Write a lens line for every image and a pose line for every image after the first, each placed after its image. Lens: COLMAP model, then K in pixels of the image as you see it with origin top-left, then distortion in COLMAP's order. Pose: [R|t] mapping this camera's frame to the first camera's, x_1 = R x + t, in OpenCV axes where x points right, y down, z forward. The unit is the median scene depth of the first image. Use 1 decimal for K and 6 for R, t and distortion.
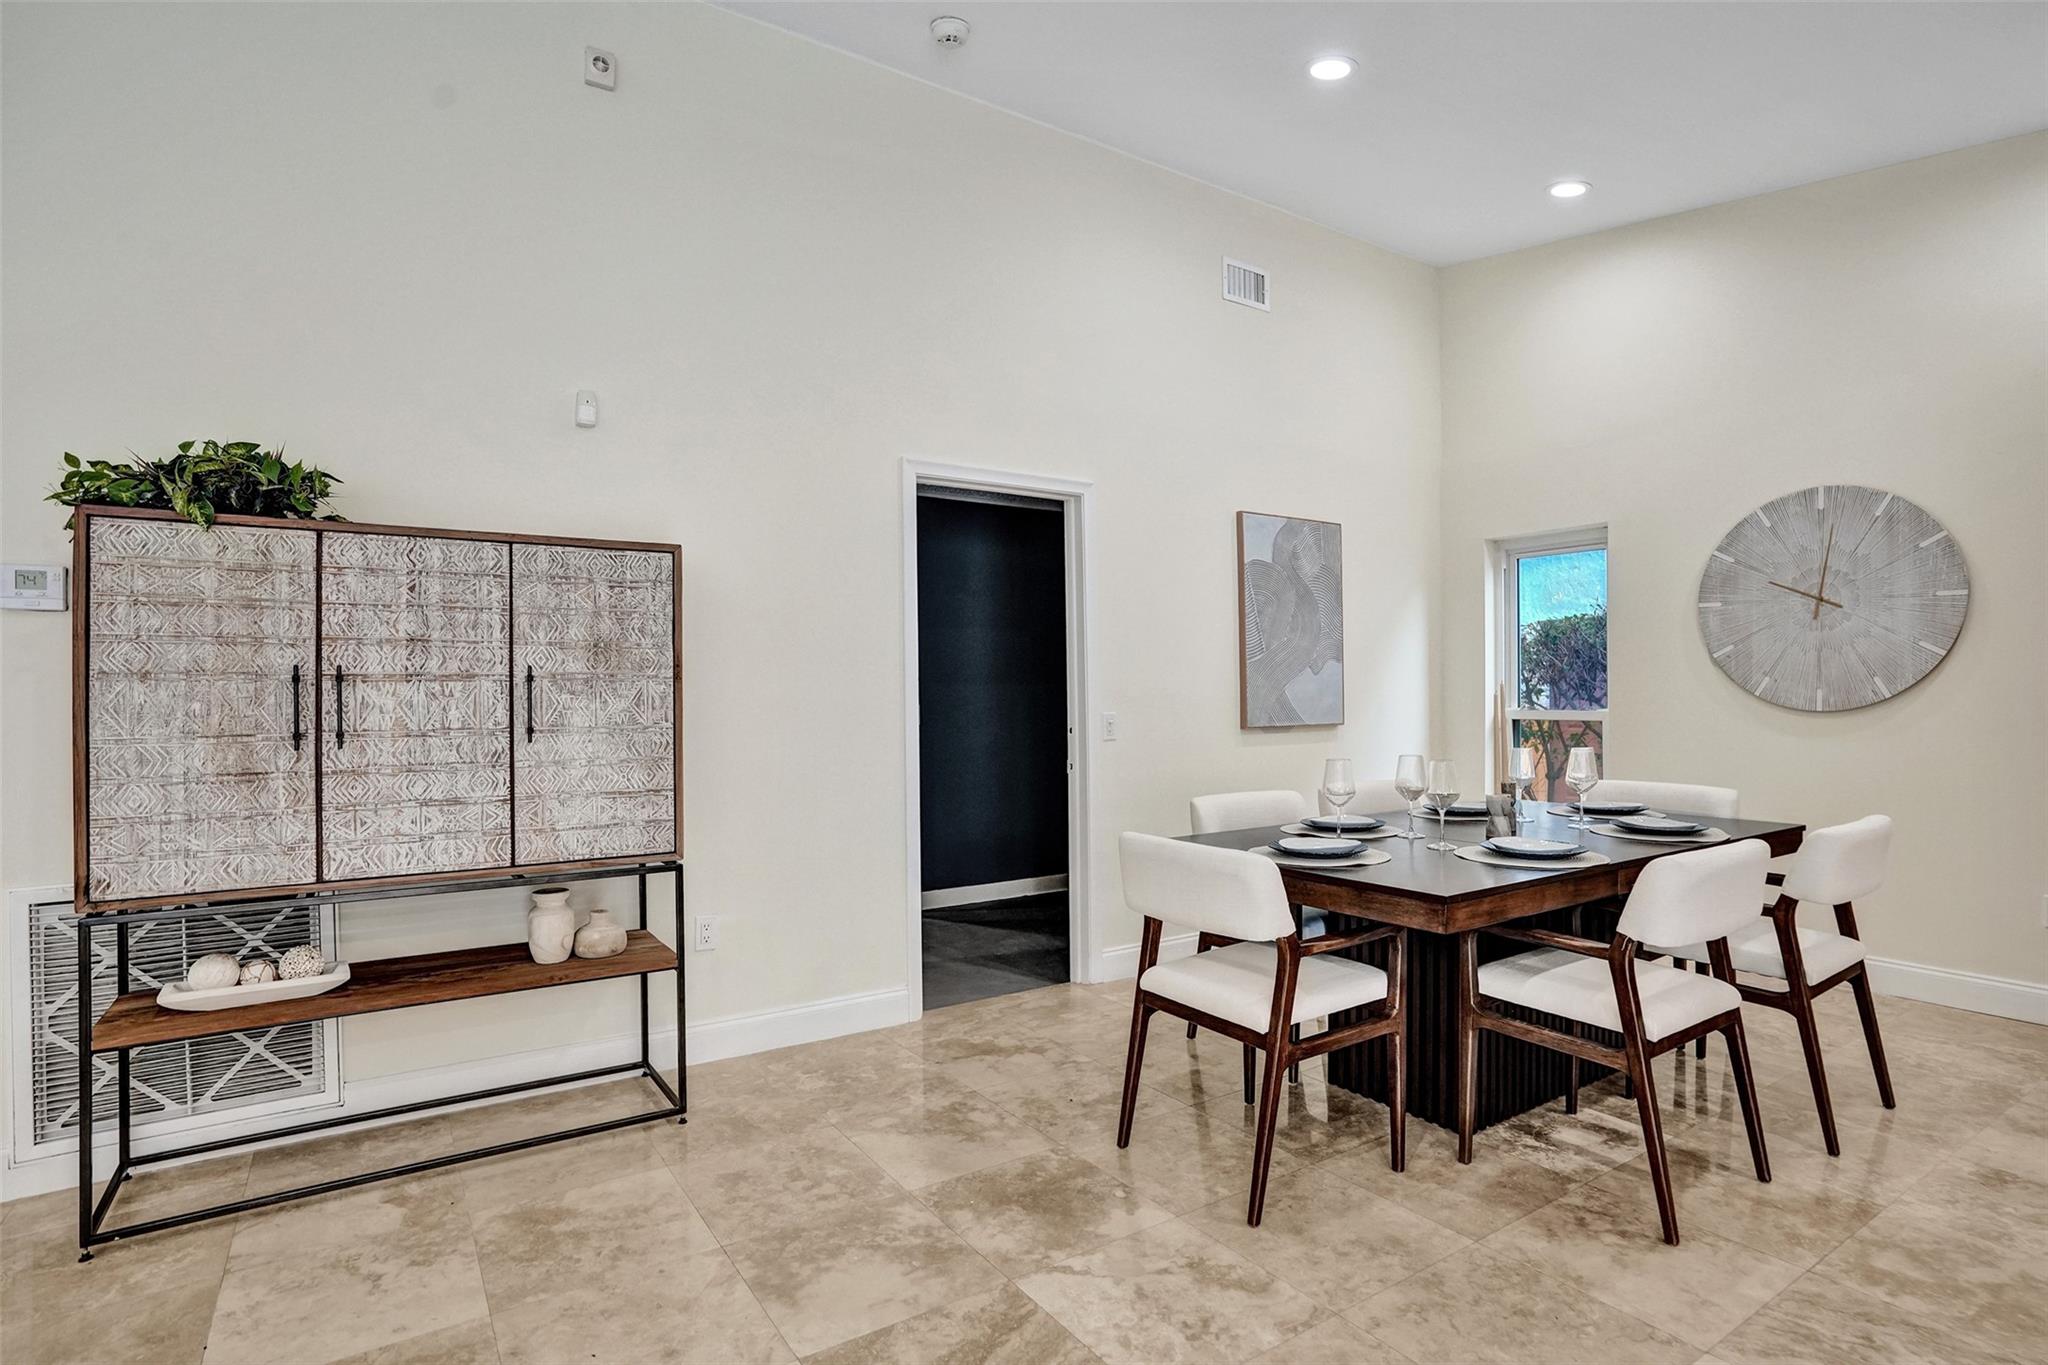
lens RADIAL K [[1021.4, 0, 1017.2], [0, 1021.4, 691.7], [0, 0, 1]] dist [-0.069976, 0.043514]
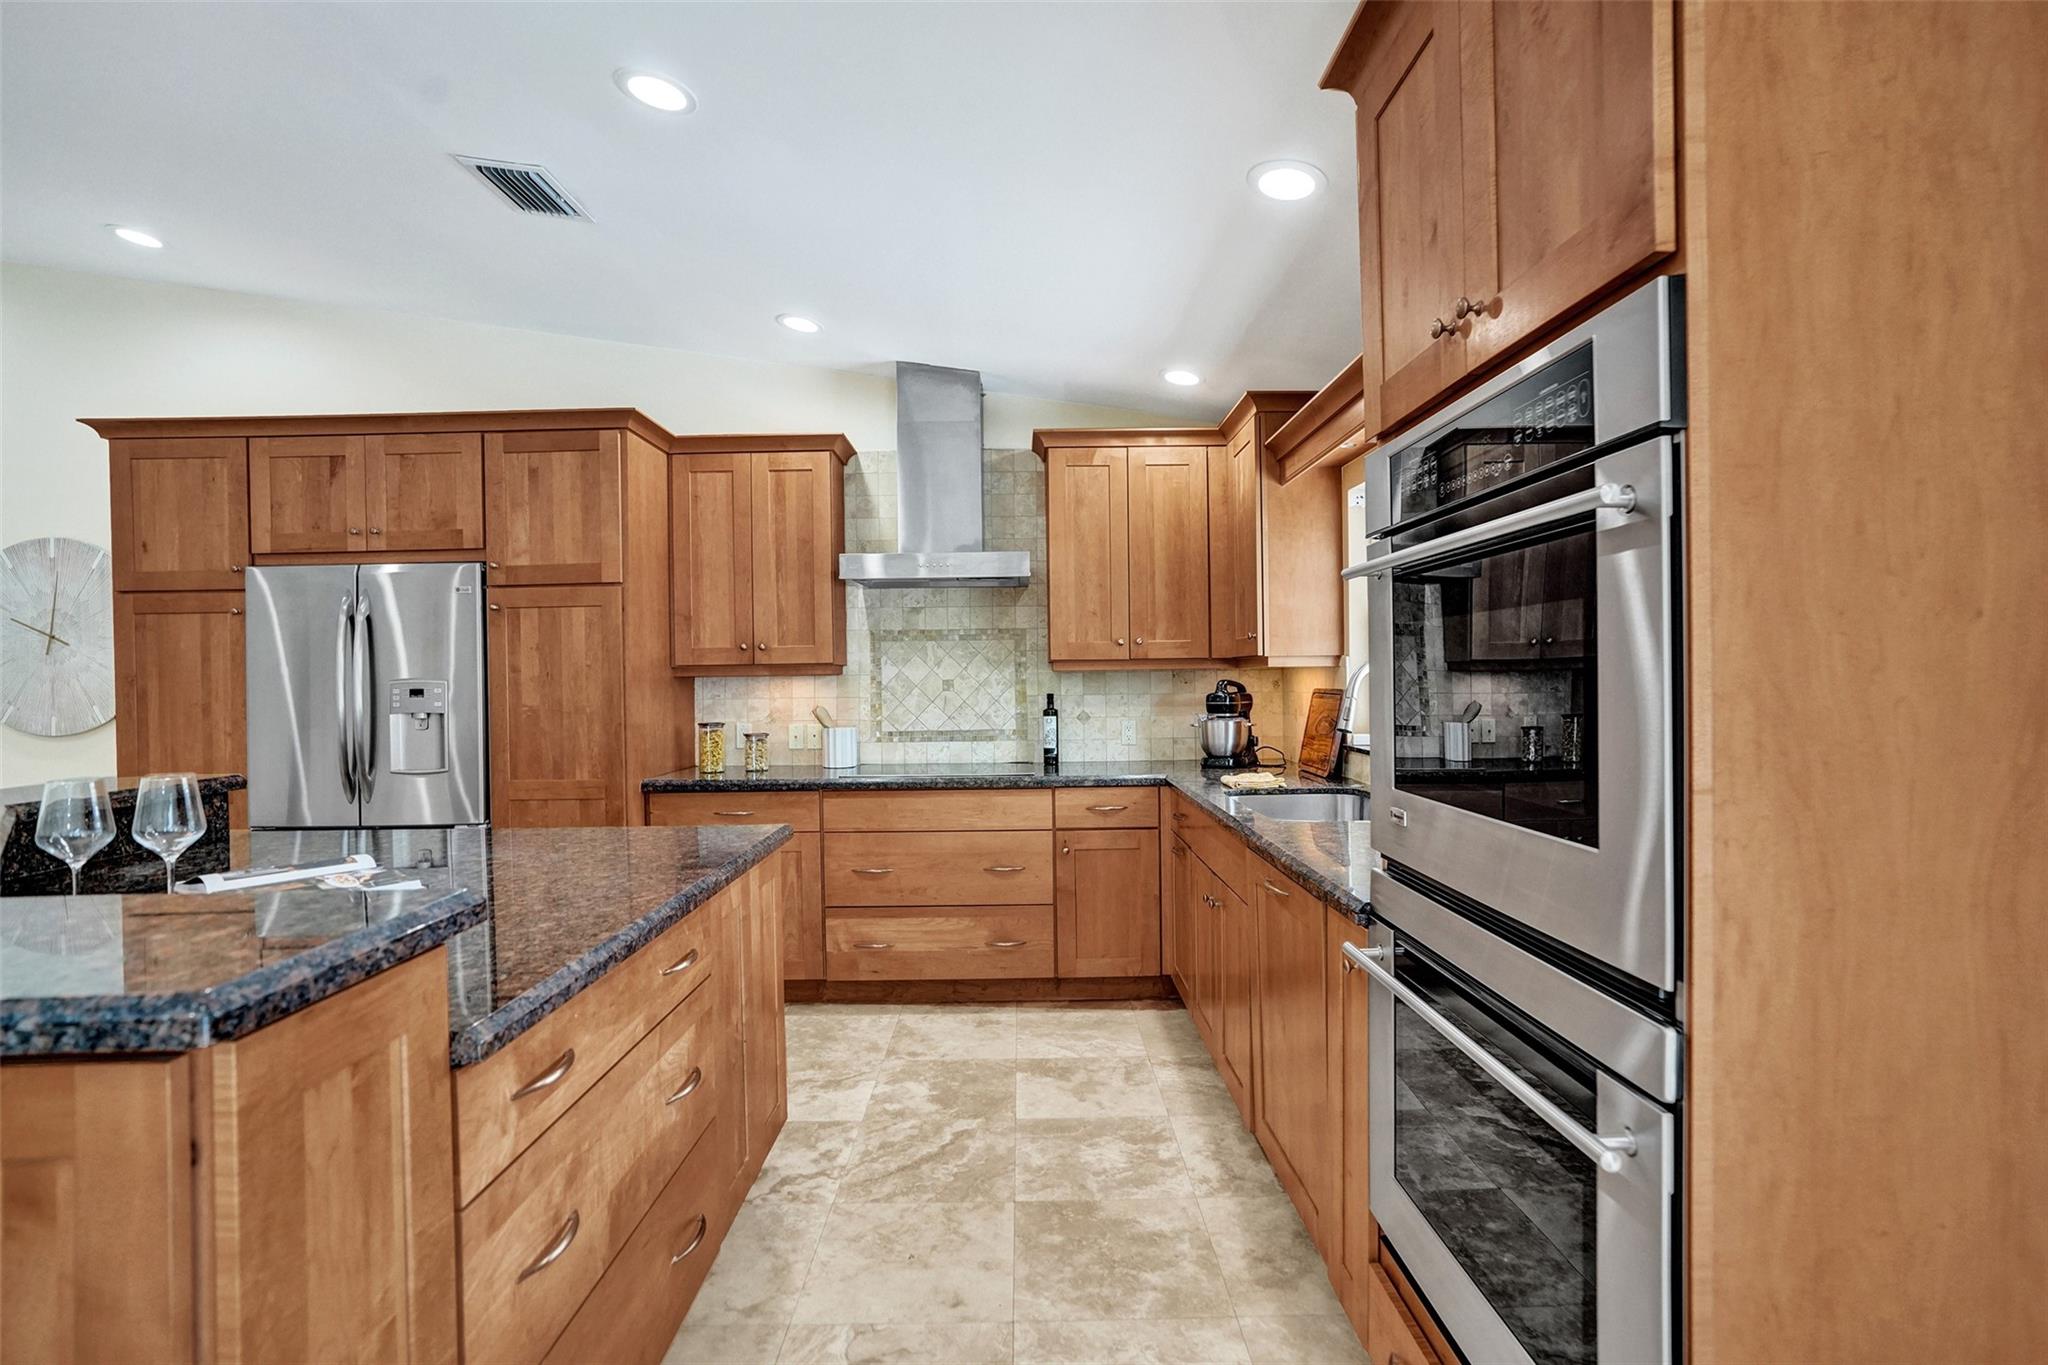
lens RADIAL K [[977.4, 0, 1026.3], [0, 977.4, 675.3], [0, 0, 1]] dist [-0.052969, 0.029227]
pose [[0.538763, -0.002358, 0.842454, 0.741659], [0.012813, 0.999903, -0.005396, -0.044304], [-0.842360, 0.013701, 0.538742, -0.780627]]
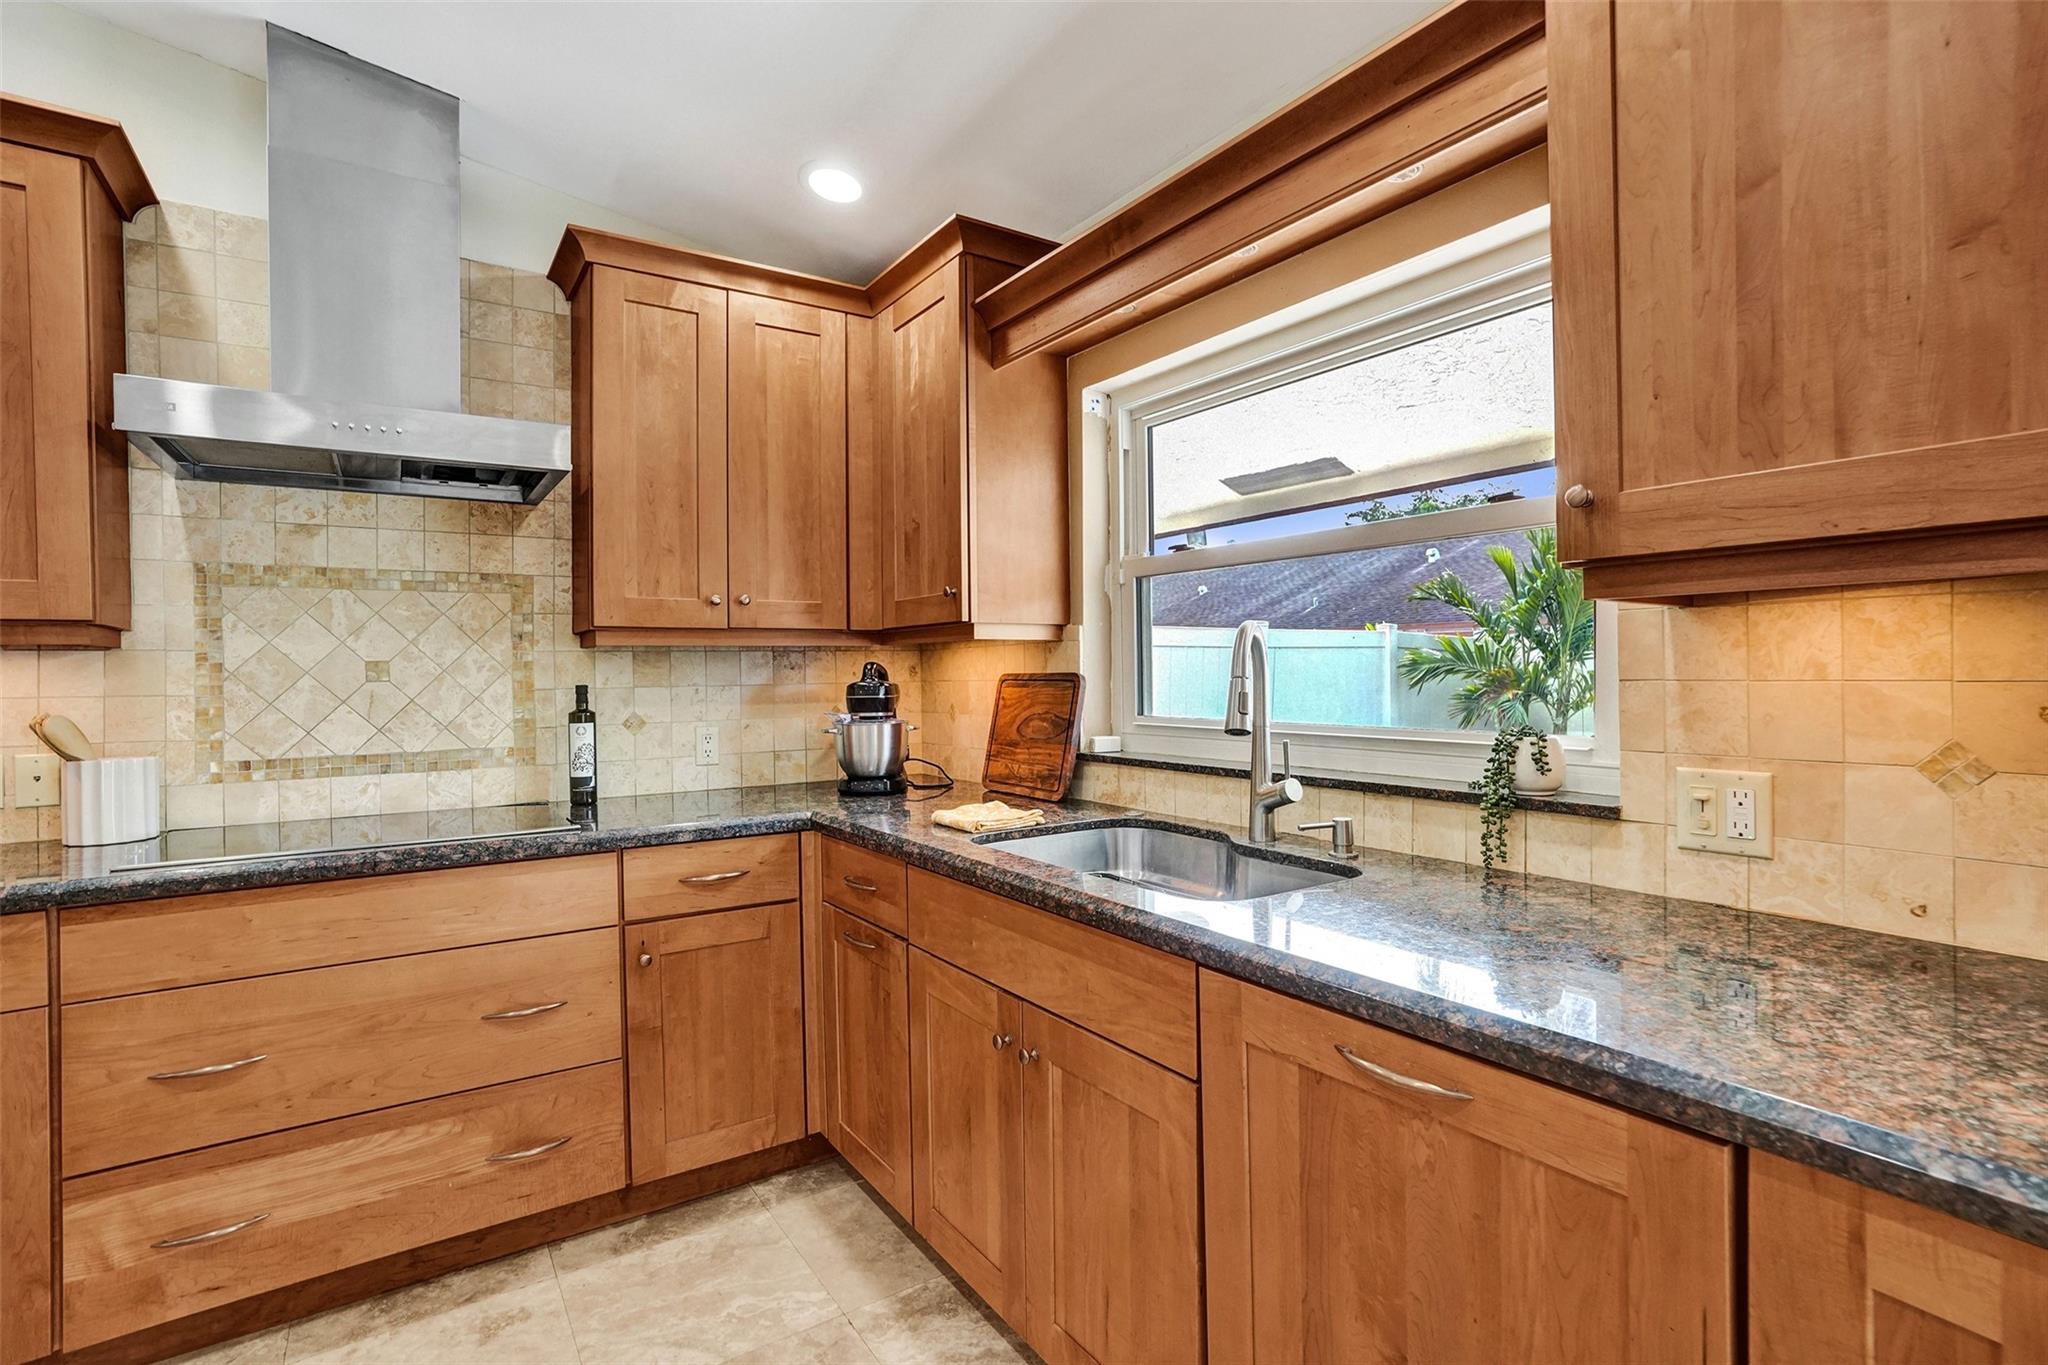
lens RADIAL K [[977.4, 0, 1026.3], [0, 977.4, 675.3], [0, 0, 1]] dist [-0.052969, 0.029227]
pose [[-0.009687, 0.000986, 0.999953, 1.170416], [0.015112, 0.999885, -0.000839, -0.024449], [-0.999839, 0.015103, -0.009701, -0.368698]]
